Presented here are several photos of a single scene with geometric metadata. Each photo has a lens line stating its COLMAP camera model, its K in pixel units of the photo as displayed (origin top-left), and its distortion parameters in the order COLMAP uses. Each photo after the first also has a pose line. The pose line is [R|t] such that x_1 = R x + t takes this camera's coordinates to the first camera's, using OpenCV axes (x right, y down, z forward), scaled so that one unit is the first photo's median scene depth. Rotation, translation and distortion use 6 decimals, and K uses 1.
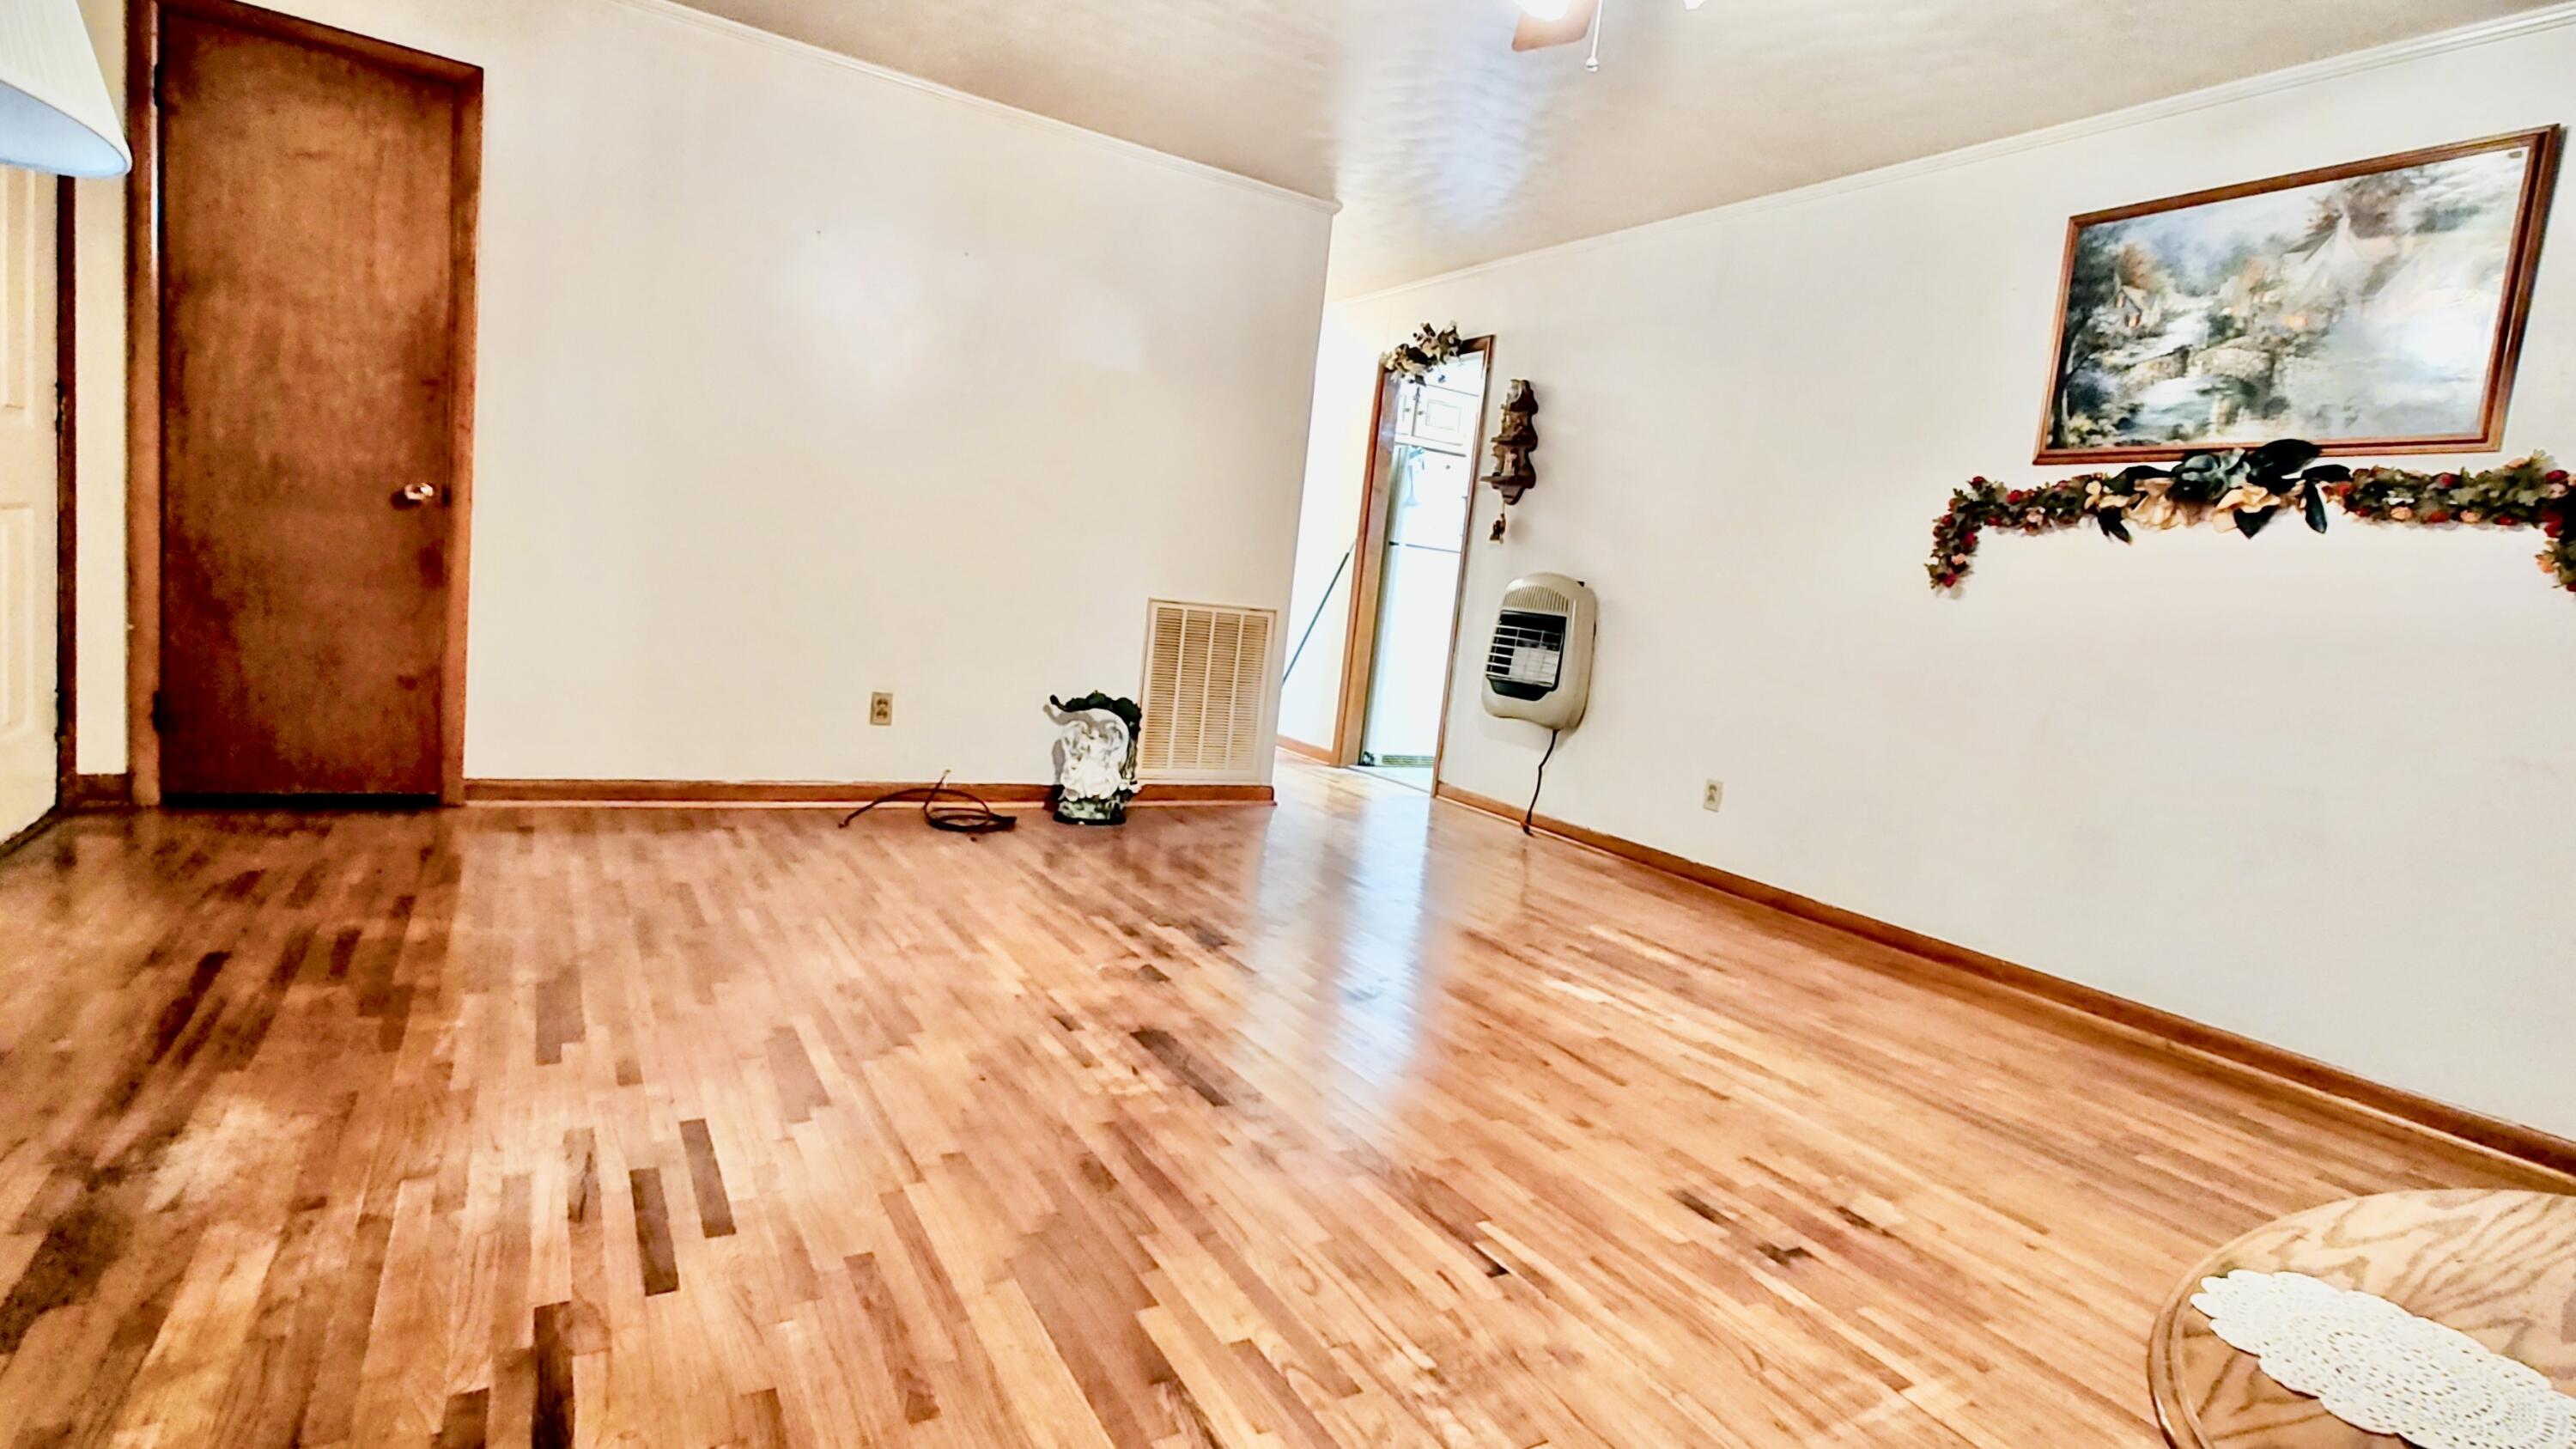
lens RADIAL K [[1168.0, 0, 1288.0], [0, 1168.0, 724.5], [0, 0, 1]] dist [0.000001, -0.000011]
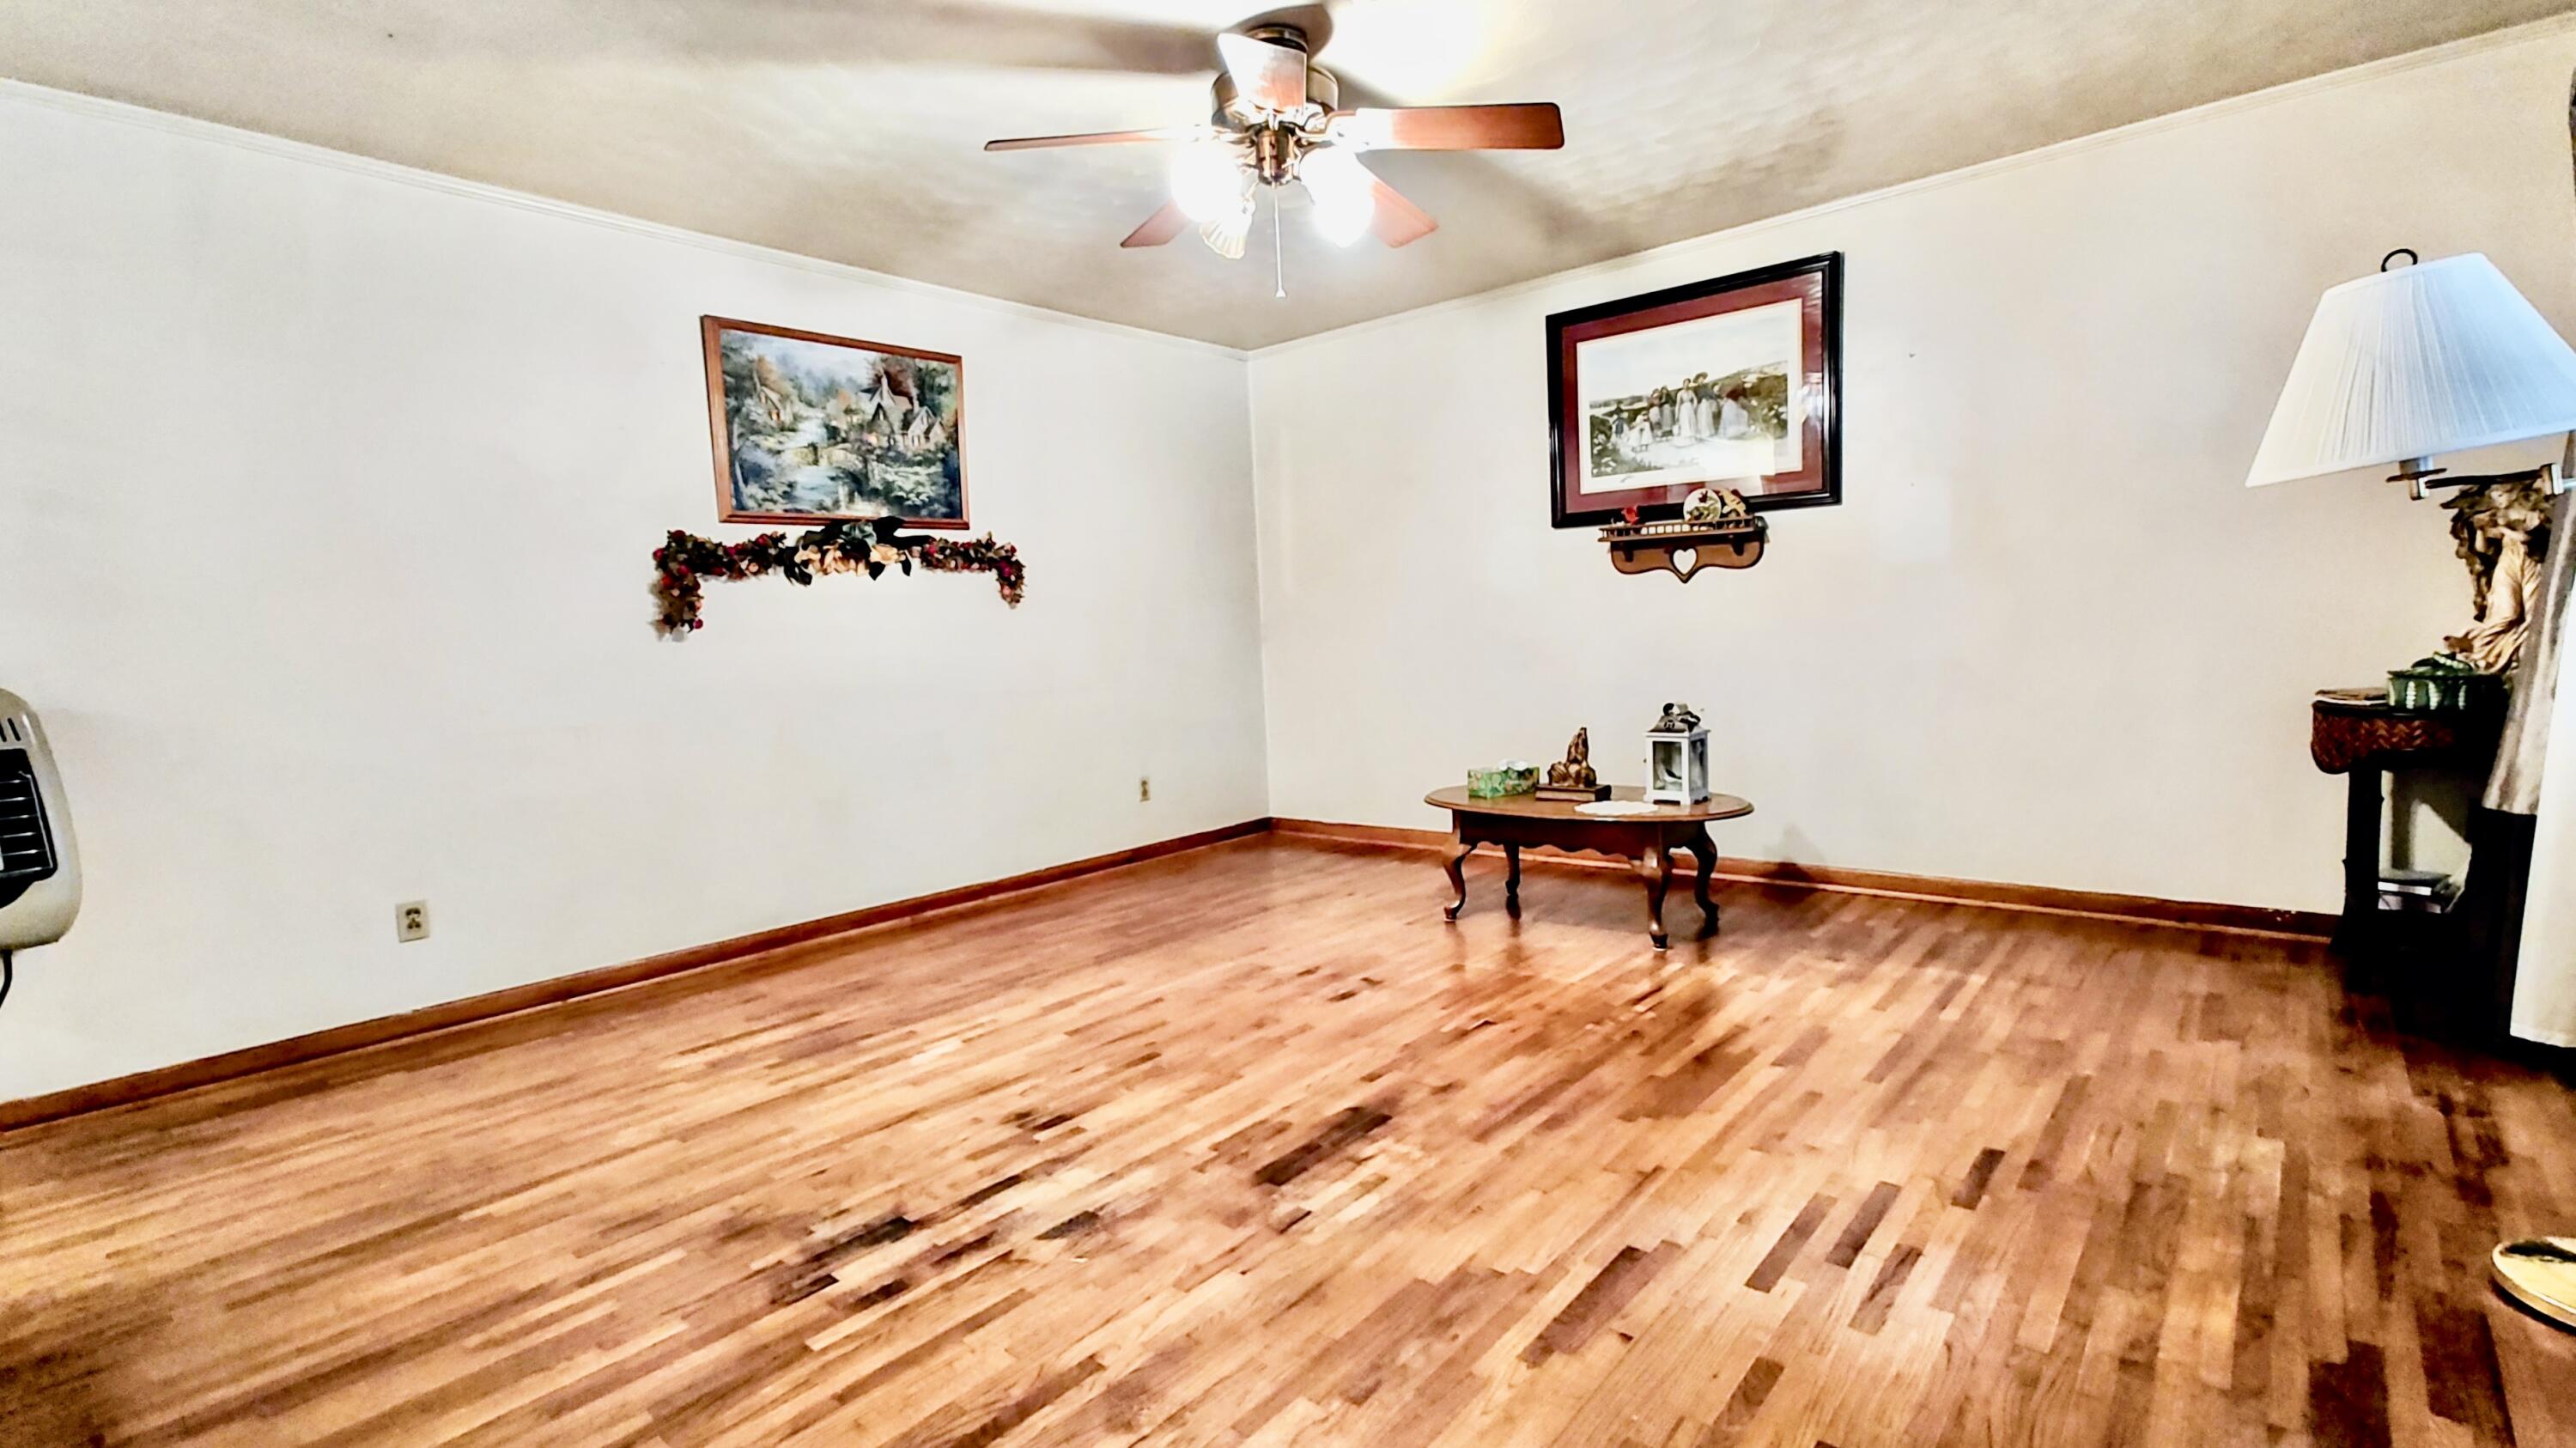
lens RADIAL K [[1084.0, 0, 1291.1], [0, 1084.0, 717.8], [0, 0, 1]] dist [0.001691, 0.000294]
pose [[-0.258843, -0.168831, 0.951050, -0.721460], [0.138415, 0.967961, 0.209505, -0.222080], [-0.955951, 0.185869, -0.227181, 0.901414]]
